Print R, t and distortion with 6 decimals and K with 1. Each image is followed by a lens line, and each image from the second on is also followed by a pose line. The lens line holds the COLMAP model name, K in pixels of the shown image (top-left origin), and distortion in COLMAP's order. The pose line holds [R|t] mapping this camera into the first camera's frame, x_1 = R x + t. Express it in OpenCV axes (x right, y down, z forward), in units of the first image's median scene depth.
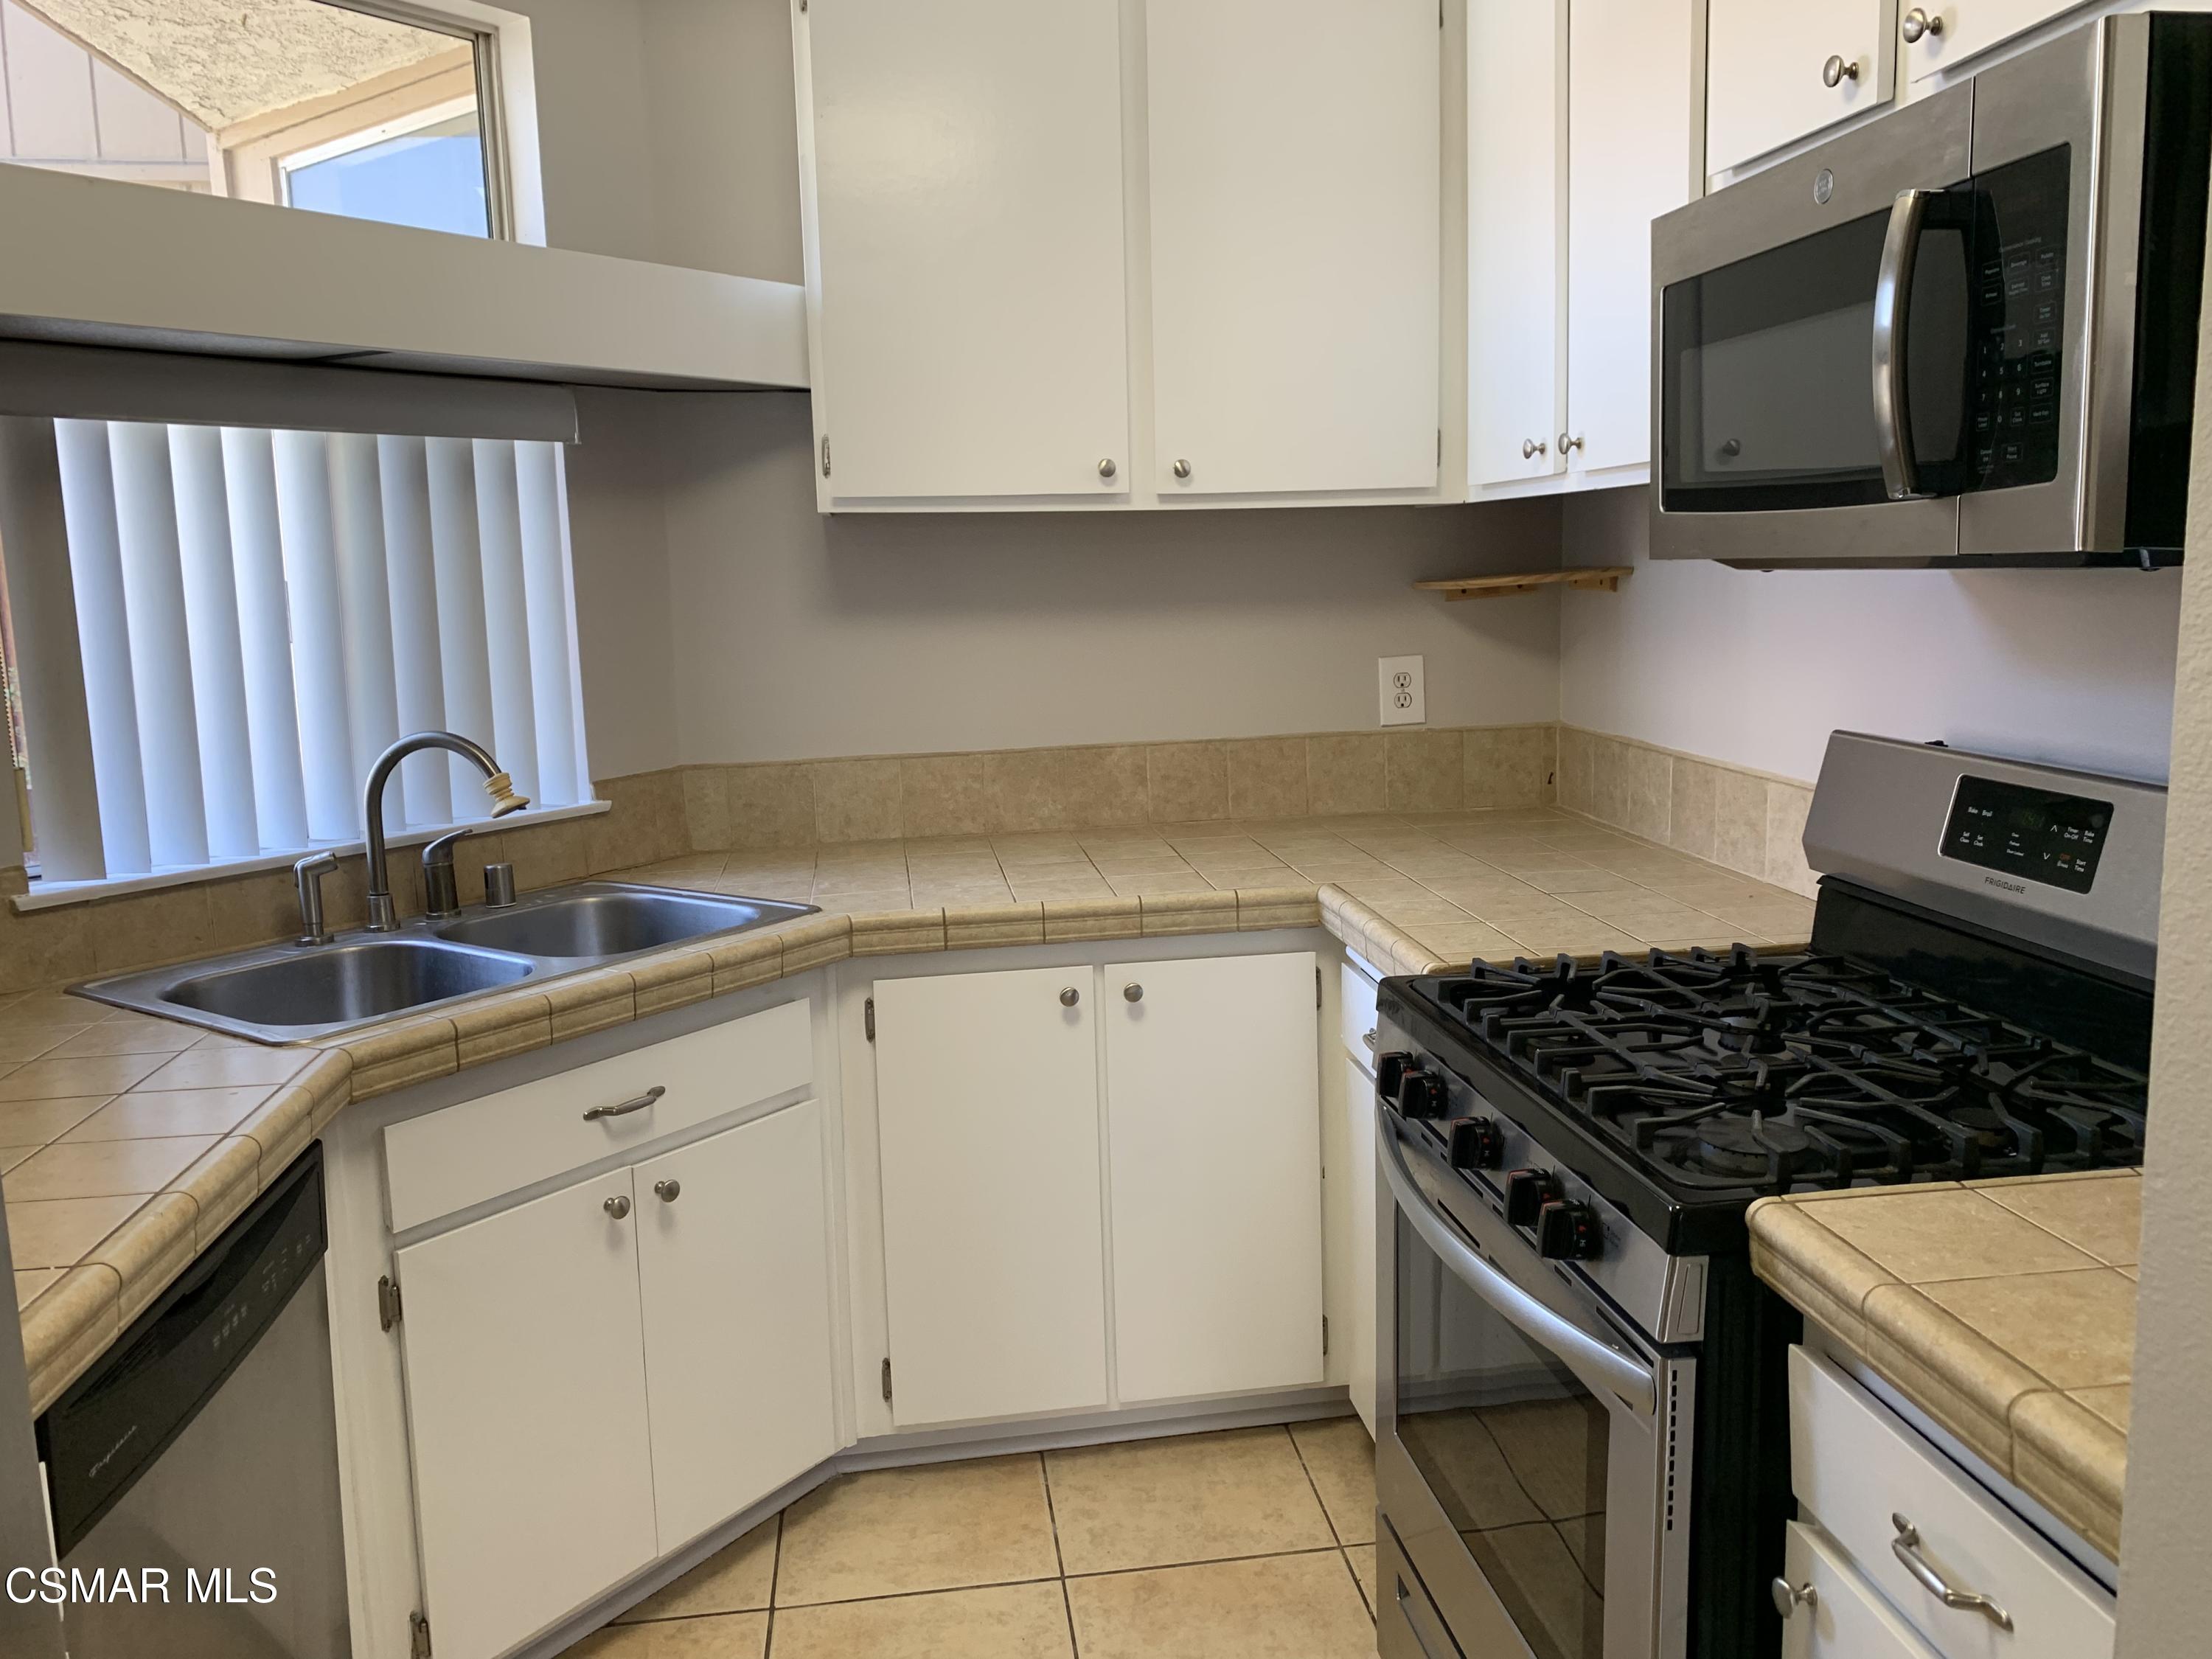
lens RADIAL K [[1669.8, 0, 1118.9], [0, 1669.8, 799.2], [0, 0, 1]] dist [0.043140, -0.060621]
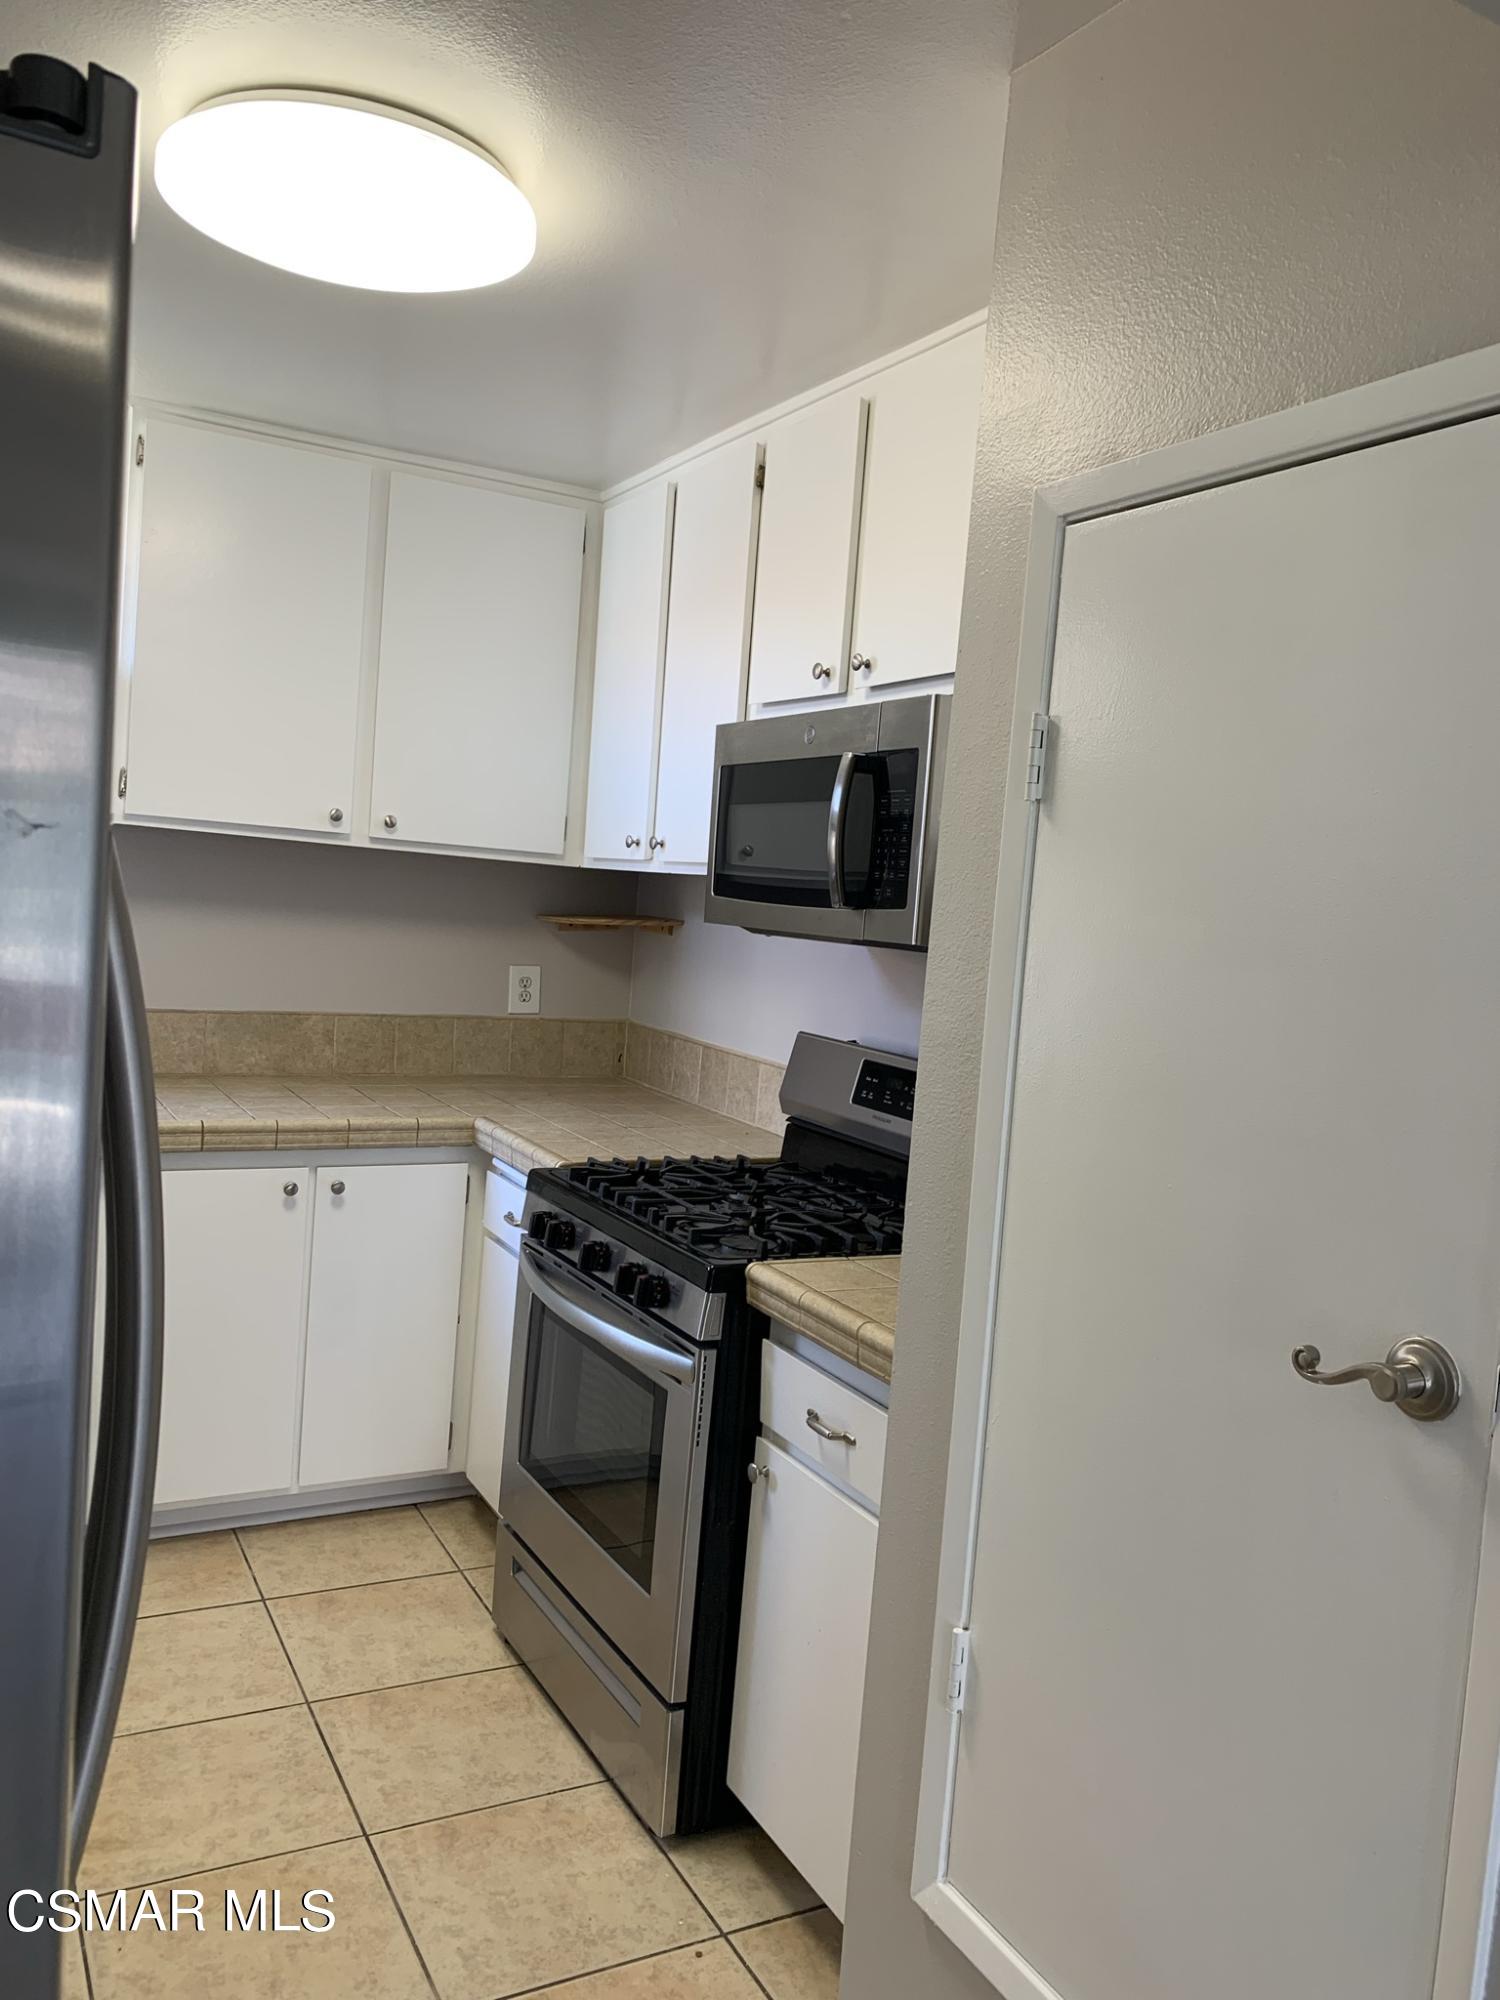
lens RADIAL K [[1530.0, 0, 725.2], [0, 1530.0, 1010.6], [0, 0, 1]] dist [0.009289, -0.004797]
pose [[0.935678, 0.073225, 0.345174, -0.146146], [-0.053951, 0.996417, -0.065131, 0.034614], [-0.348707, 0.042319, 0.936276, -0.342416]]
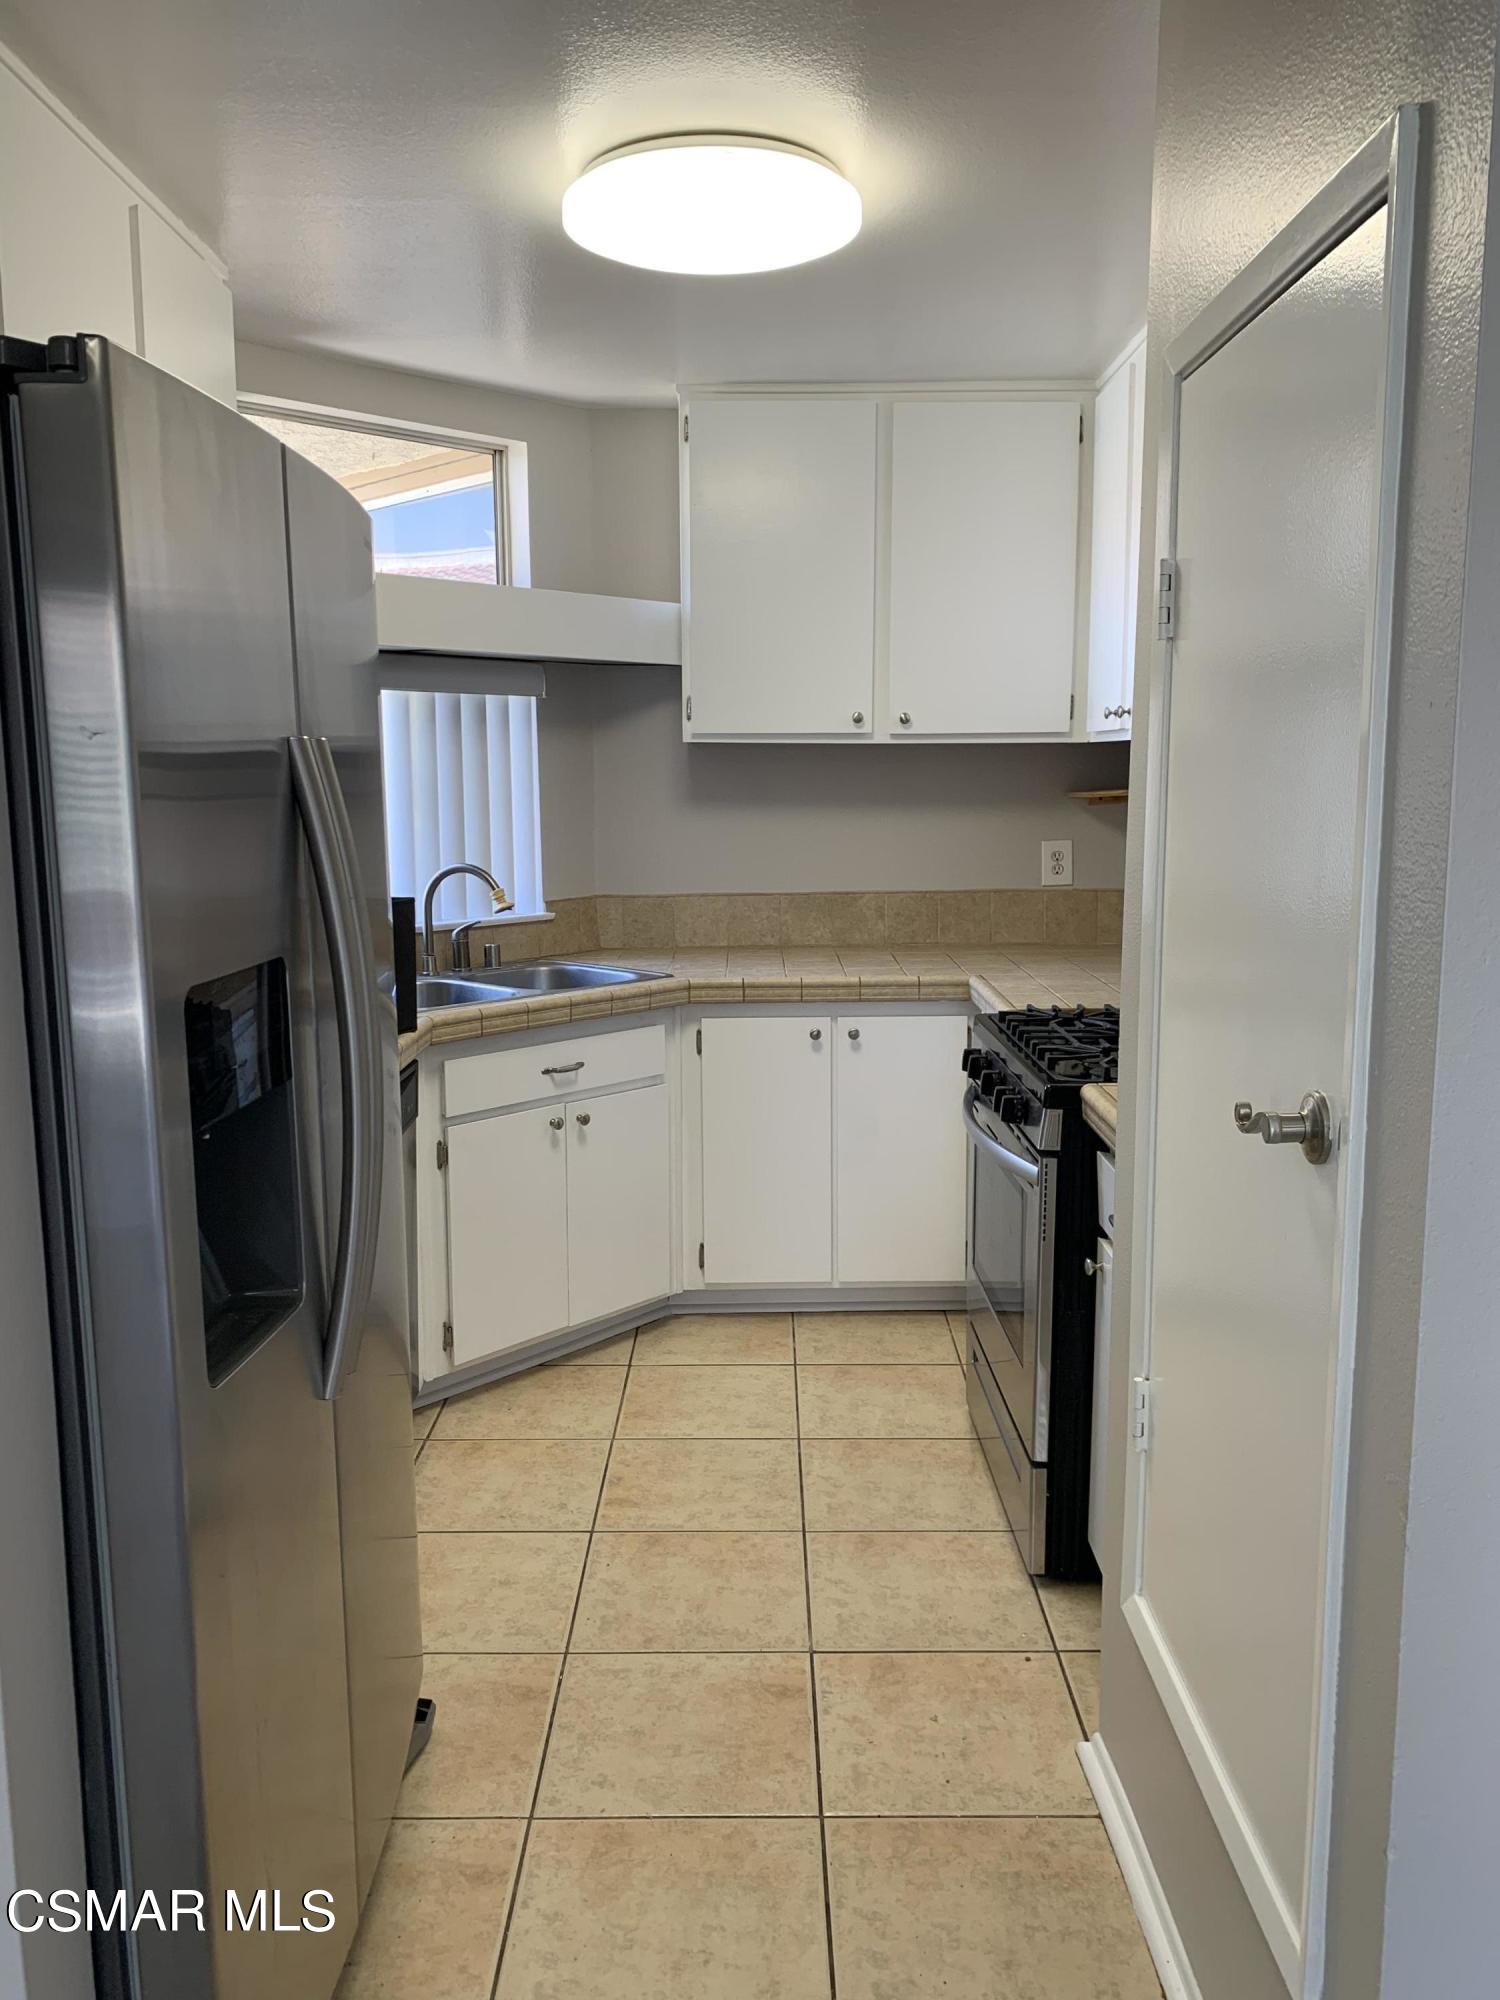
lens RADIAL K [[1509.8, 0, 750.1], [0, 1509.8, 1010.8], [0, 0, 1]] dist [0.043140, -0.060621]
pose [[0.989301, 0.045420, -0.138642, 0.116453], [-0.042431, 0.998800, 0.024443, 0.061135], [0.139585, -0.018299, 0.990041, -0.525034]]
